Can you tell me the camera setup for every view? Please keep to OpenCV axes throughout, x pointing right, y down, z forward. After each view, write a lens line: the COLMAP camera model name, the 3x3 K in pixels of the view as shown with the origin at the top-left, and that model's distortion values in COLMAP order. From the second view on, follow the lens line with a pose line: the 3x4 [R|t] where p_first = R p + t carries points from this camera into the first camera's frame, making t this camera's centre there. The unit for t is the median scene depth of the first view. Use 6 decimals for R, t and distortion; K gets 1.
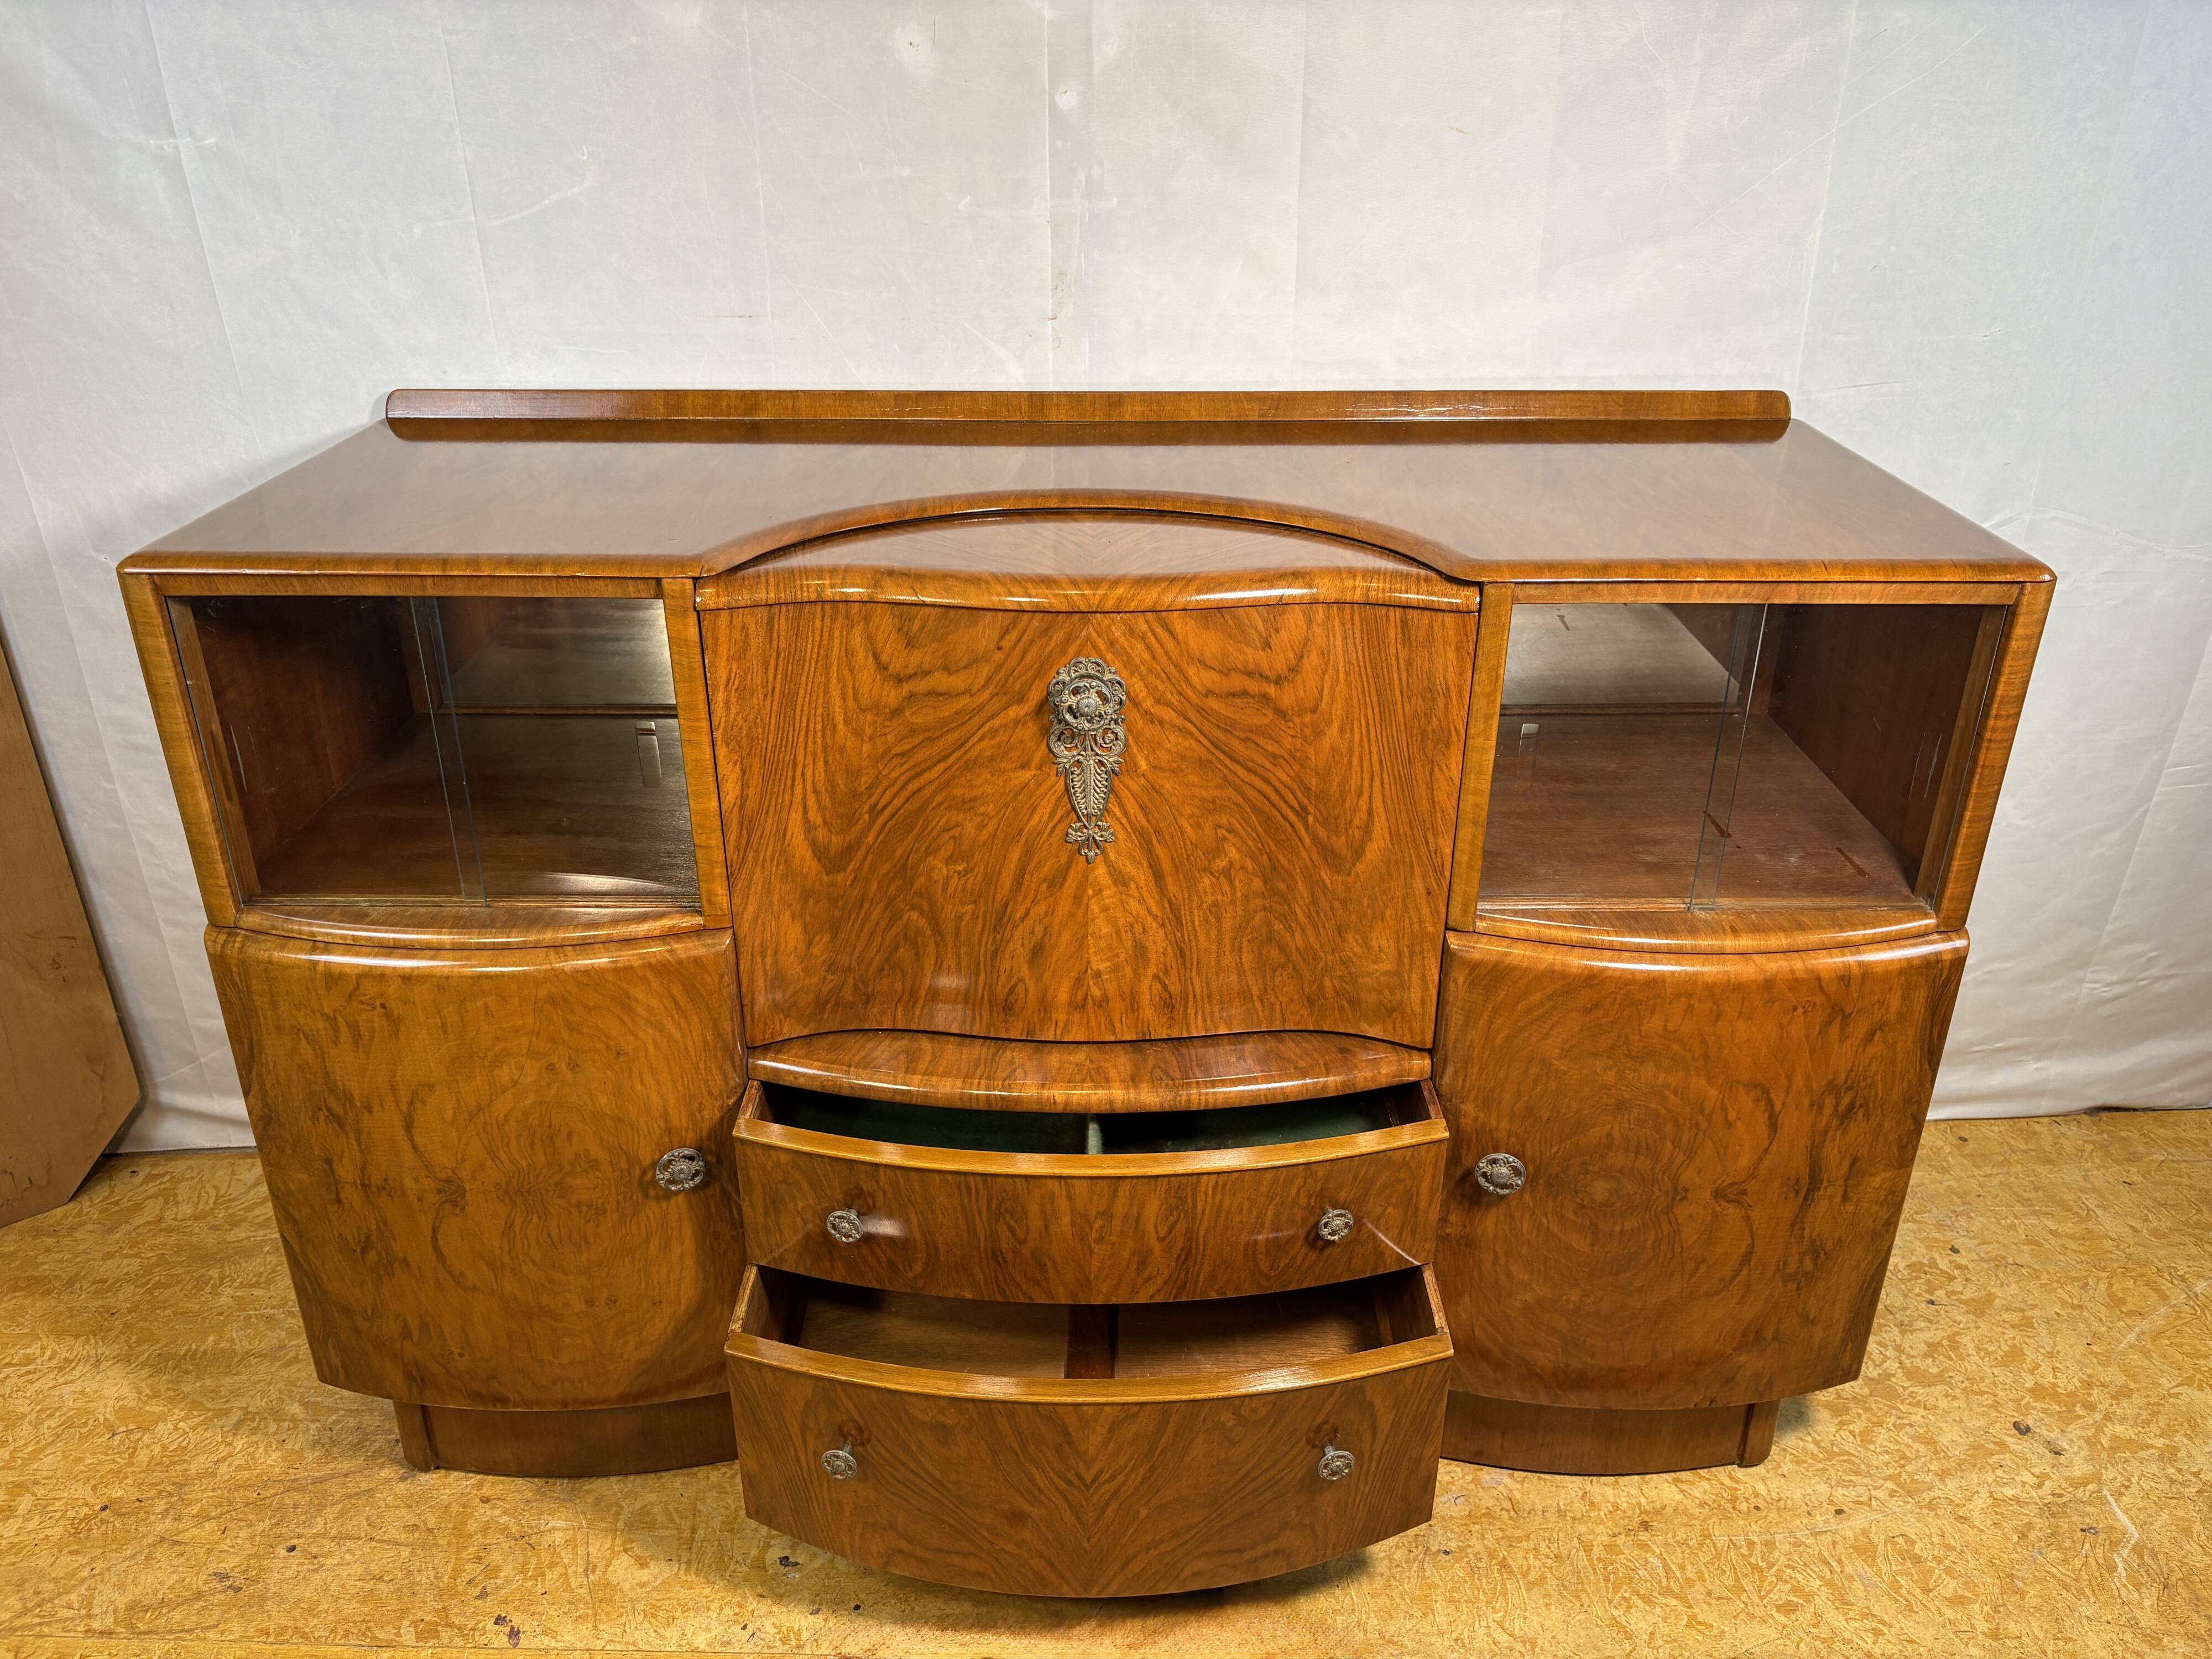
lens RADIAL K [[1676.9, 0, 1112.9], [0, 1676.9, 835.8], [0, 0, 1]] dist [0.040167, -0.048348]
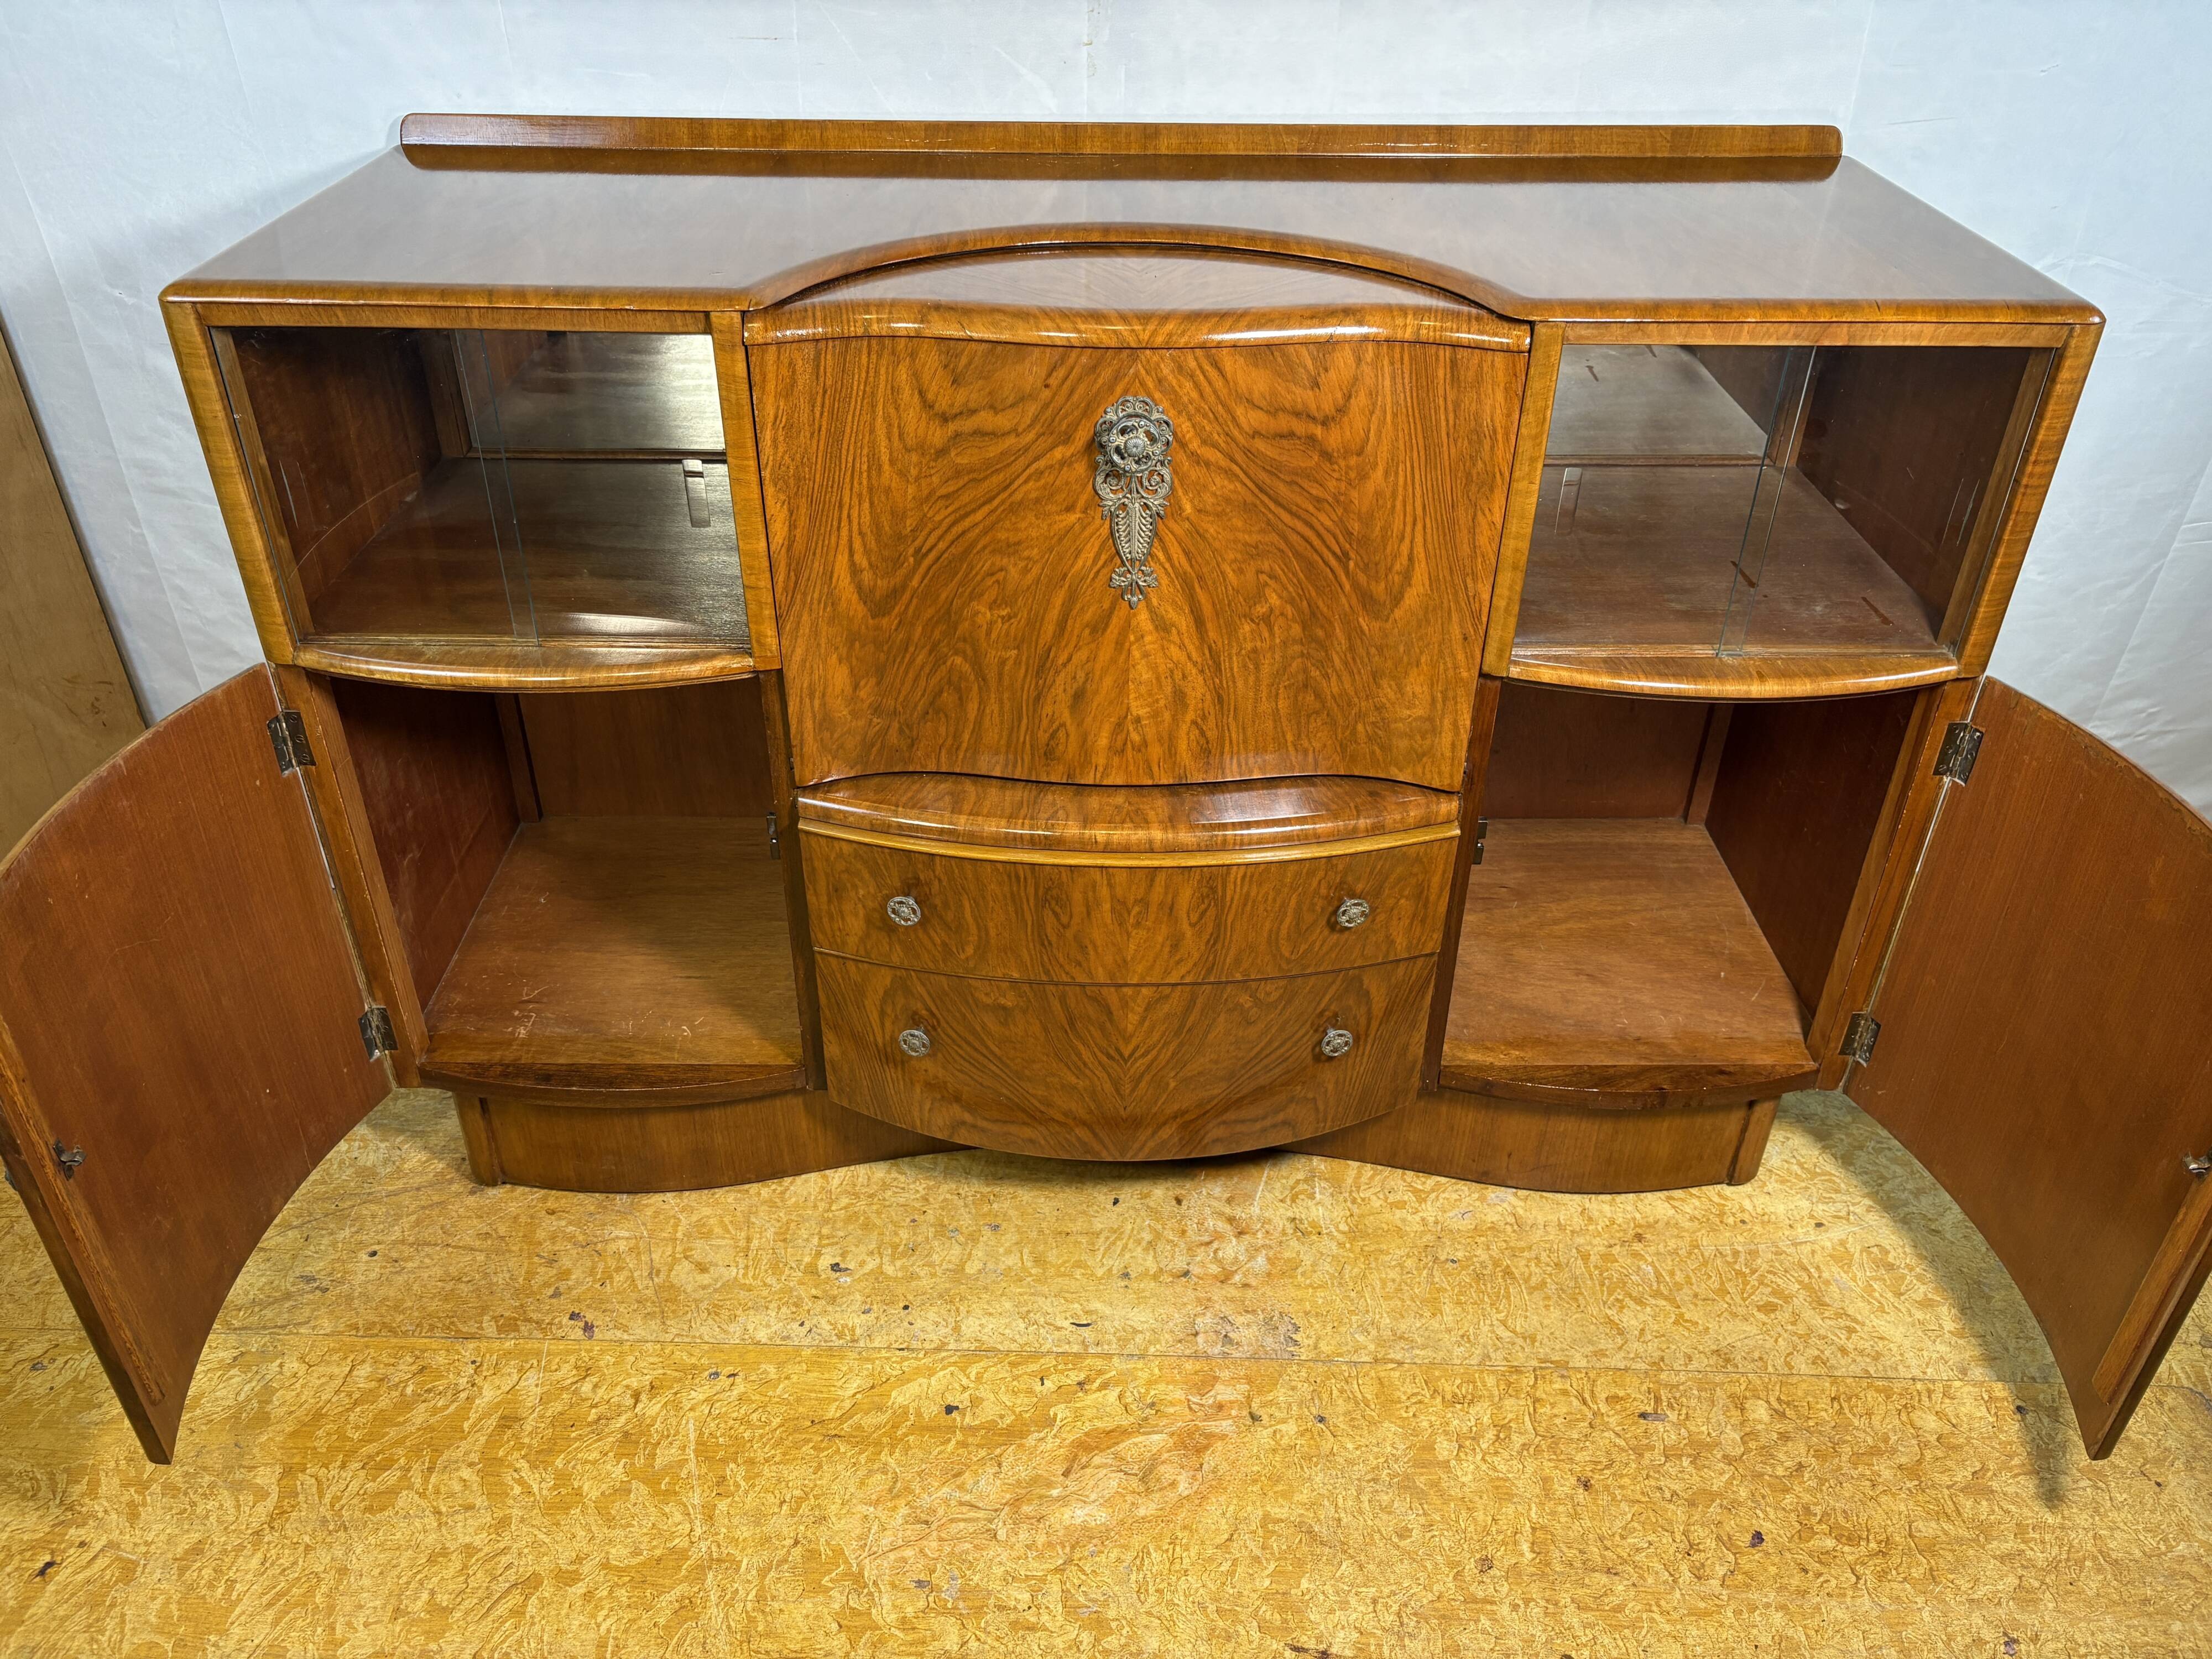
lens RADIAL K [[1676.9, 0, 1110.0], [0, 1676.9, 838.8], [0, 0, 1]] dist [0.040167, -0.048348]
pose [[0.999954, 0.004268, 0.008639, -0.032485], [-0.005397, 0.990795, 0.135263, 0.016255], [-0.007982, -0.135303, 0.990772, -0.023779]]
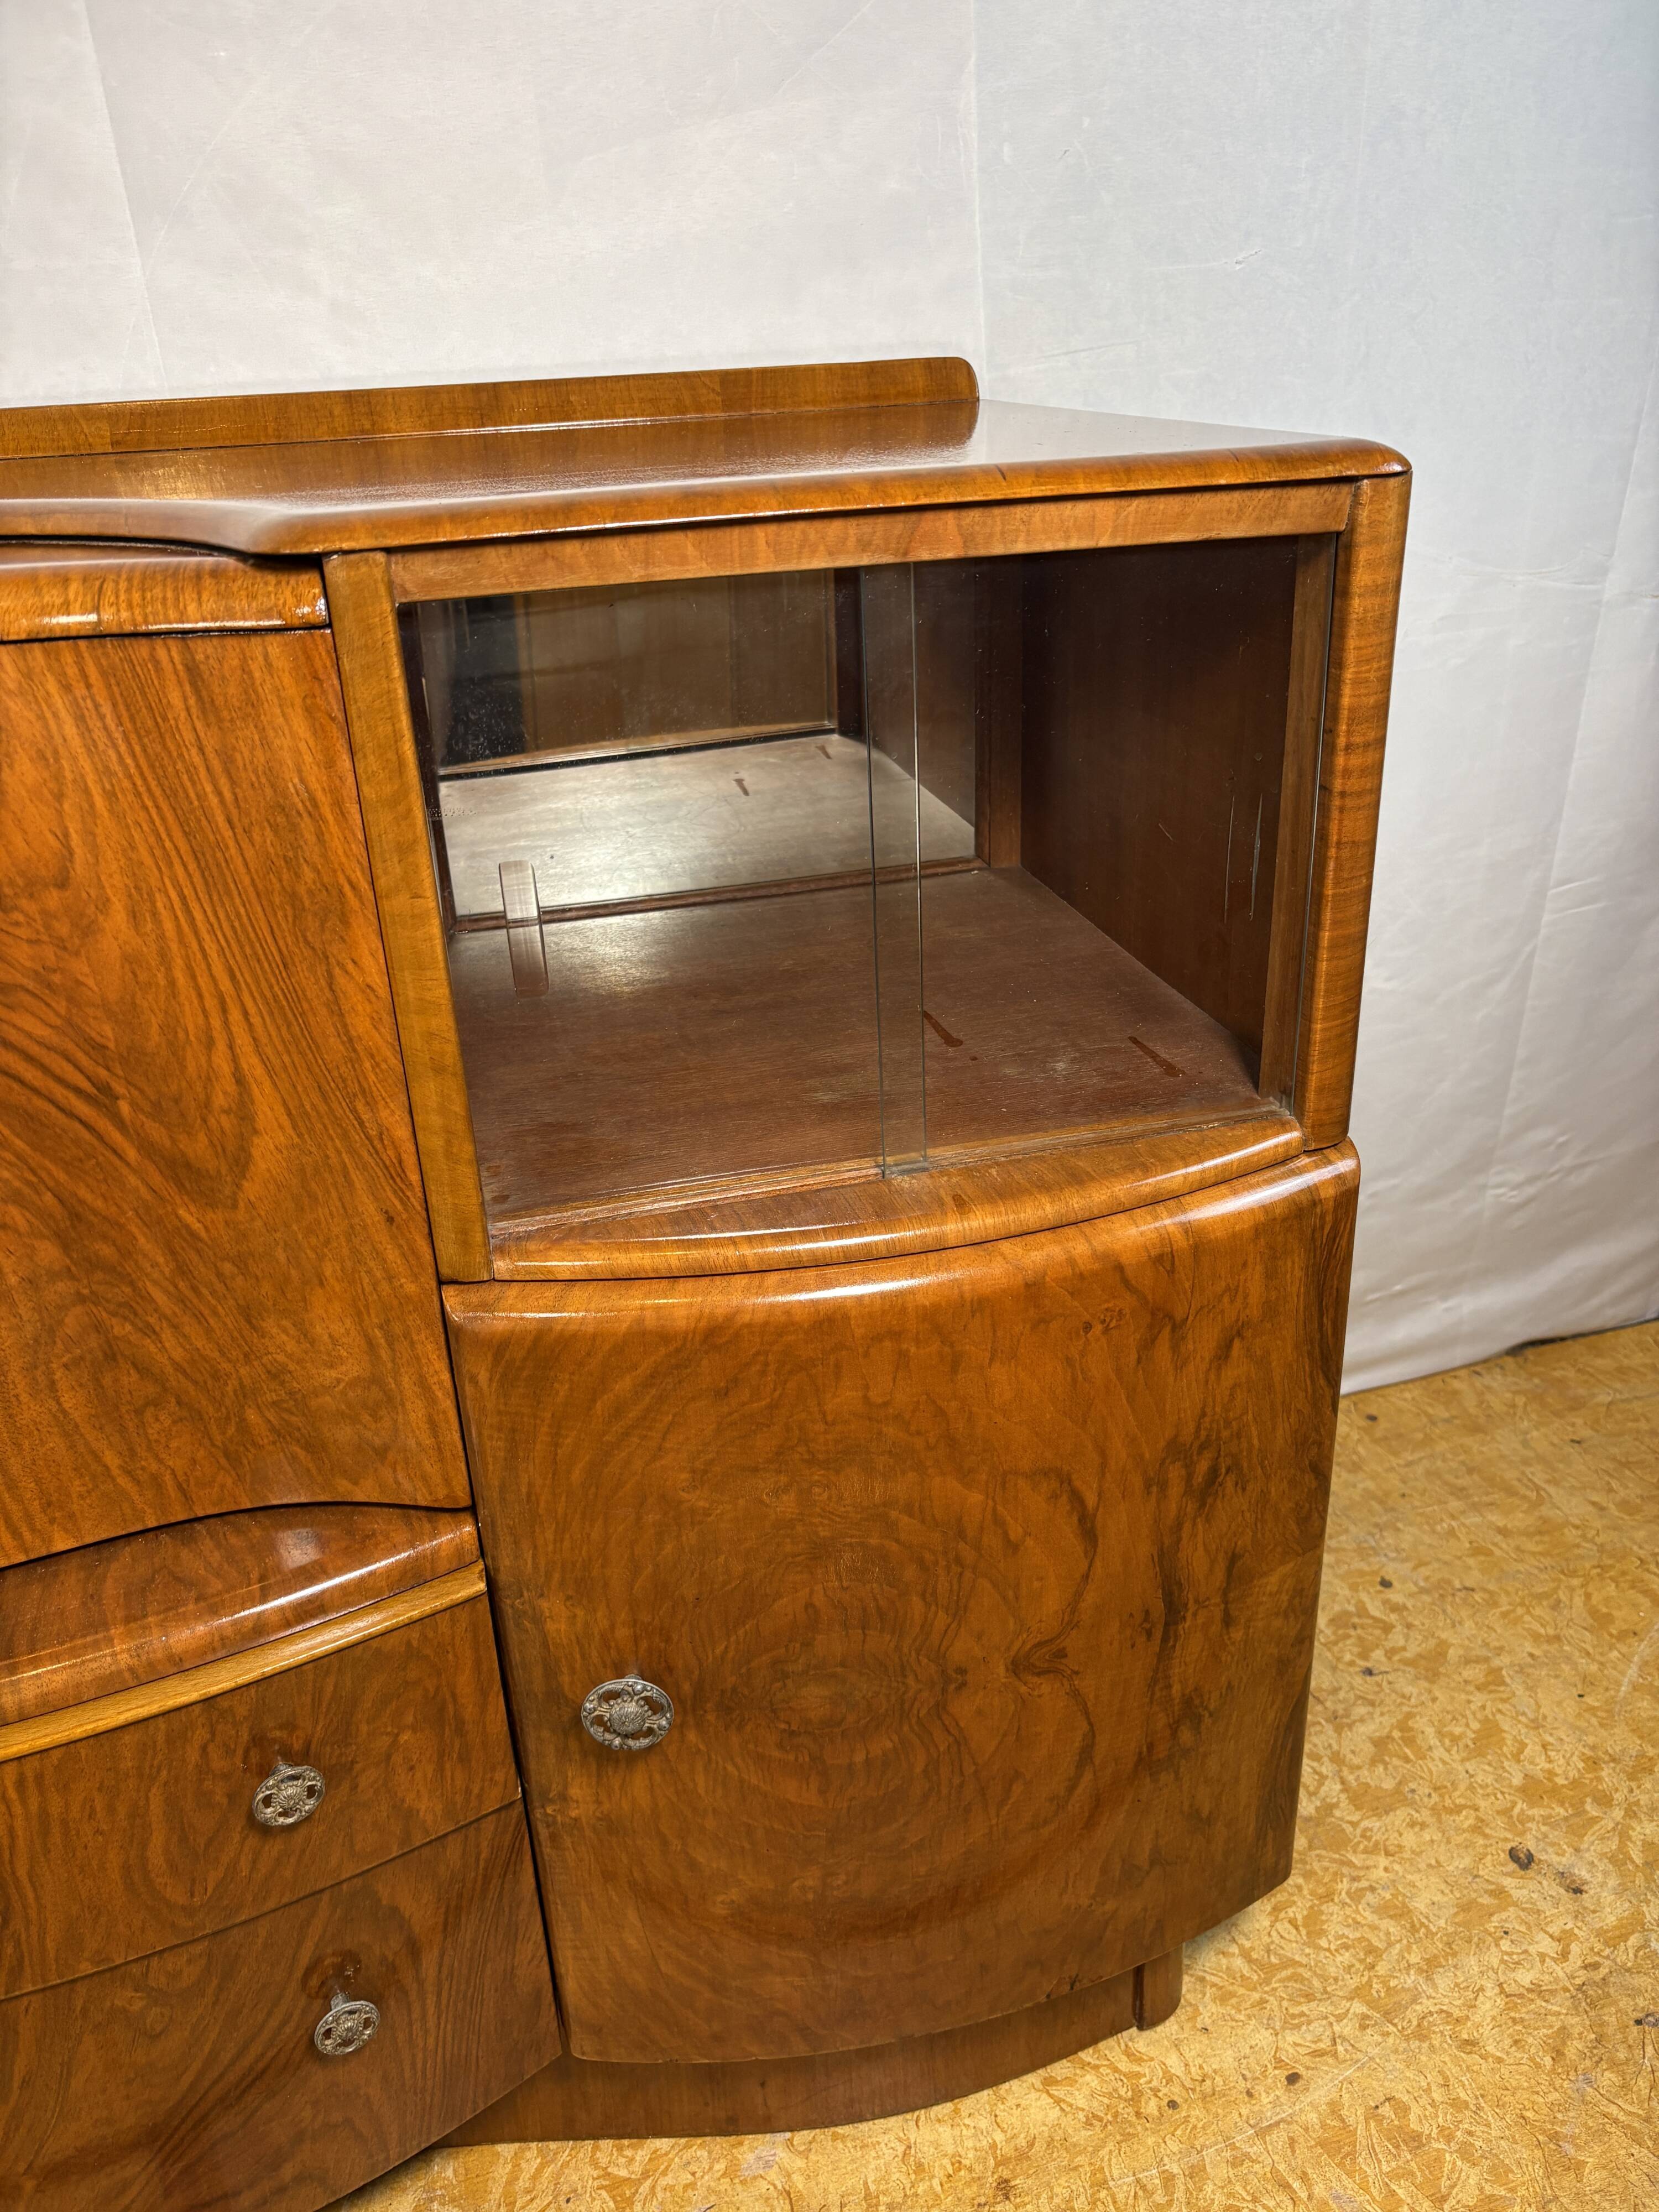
lens RADIAL K [[1676.9, 0, 826.3], [0, 1676.9, 1117.7], [0, 0, 1]] dist [0.040167, -0.048348]
pose [[0.972065, -0.140098, 0.188313, 0.206407], [0.143643, 0.989616, -0.005241, 0.022978], [-0.185624, 0.032145, 0.982095, 0.430987]]
